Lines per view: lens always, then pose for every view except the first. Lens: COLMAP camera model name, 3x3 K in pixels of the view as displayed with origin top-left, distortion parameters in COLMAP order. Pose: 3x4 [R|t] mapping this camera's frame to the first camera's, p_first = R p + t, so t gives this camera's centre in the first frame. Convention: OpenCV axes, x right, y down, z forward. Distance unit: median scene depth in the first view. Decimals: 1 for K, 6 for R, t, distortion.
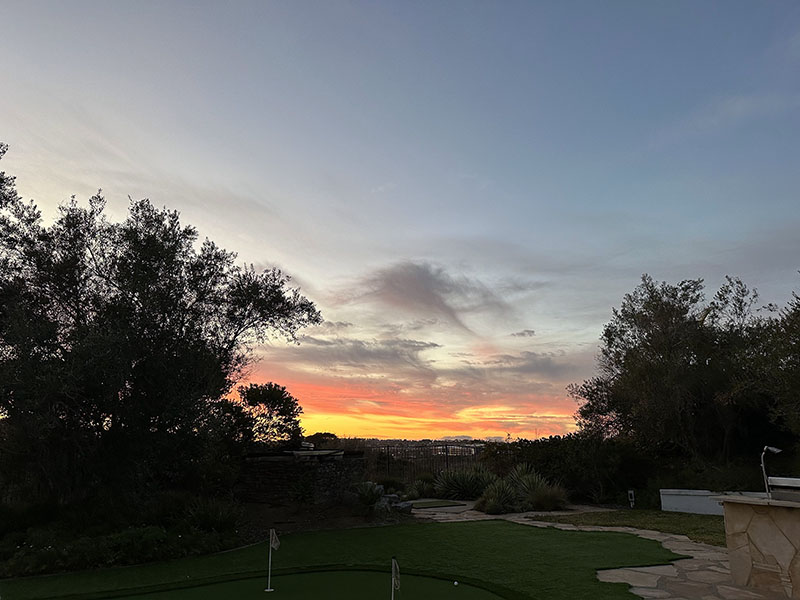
lens RADIAL K [[562.5, 0, 398.2], [0, 562.5, 302.7], [0, 0, 1]] dist [0.086374, -0.086599]
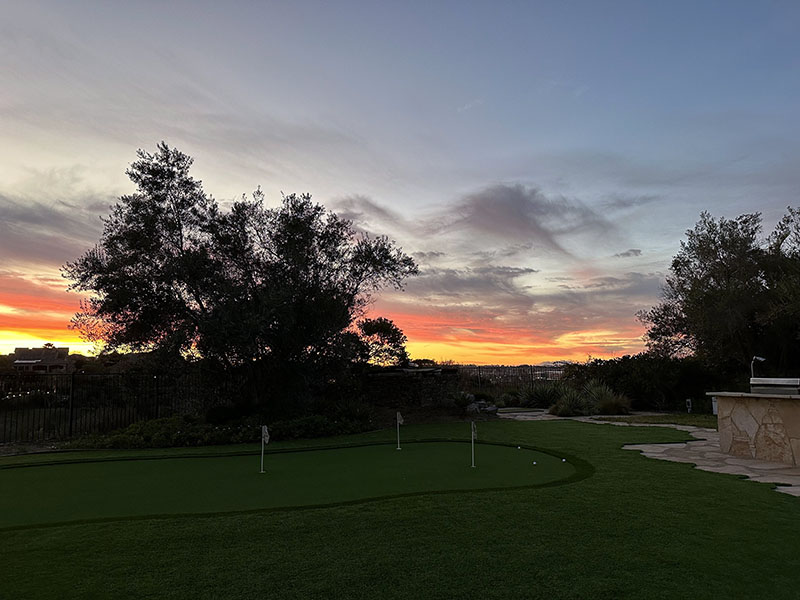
lens RADIAL K [[562.5, 0, 398.3], [0, 562.5, 300.5], [0, 0, 1]] dist [0.086374, -0.086599]
pose [[0.985336, -0.035001, -0.166996, 0.022034], [0.055053, 0.991604, 0.117004, -0.039976], [0.161499, -0.124482, 0.978990, -0.209430]]
